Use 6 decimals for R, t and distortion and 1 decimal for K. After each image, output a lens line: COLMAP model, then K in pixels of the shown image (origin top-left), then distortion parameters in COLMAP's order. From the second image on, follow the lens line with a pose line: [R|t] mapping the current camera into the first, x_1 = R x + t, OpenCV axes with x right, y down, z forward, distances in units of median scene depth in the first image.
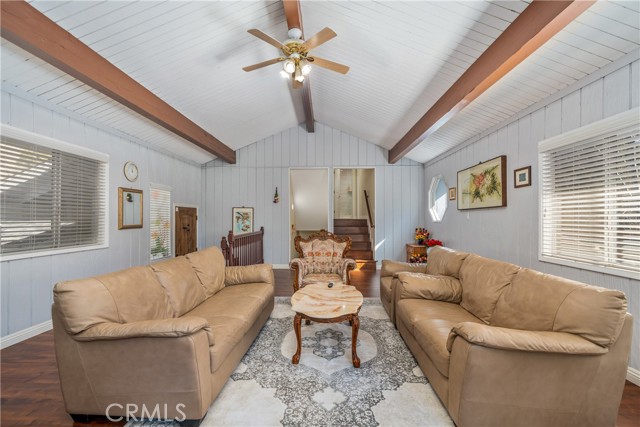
lens RADIAL K [[288.5, 0, 320.2], [0, 288.5, 217.2], [0, 0, 1]] dist [0.000151, 0.000015]
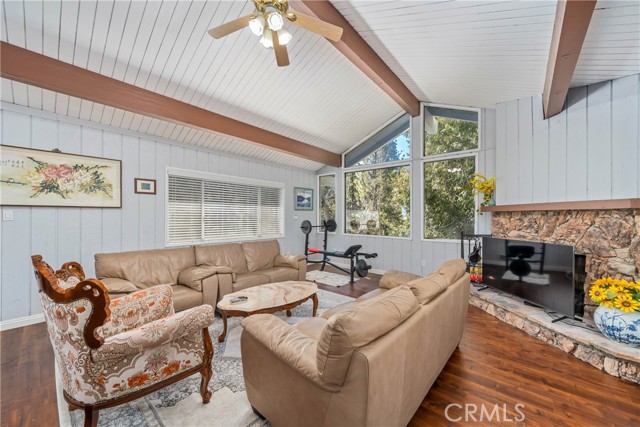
lens RADIAL K [[237.2, 0, 319.6], [0, 237.2, 215.5], [0, 0, 1]] dist [0.002831, 0.000014]
pose [[-0.764237, -0.003494, 0.644925, -0.548165], [-0.012325, 0.999882, -0.009187, -0.008985], [-0.644817, -0.014970, -0.764190, 1.263101]]
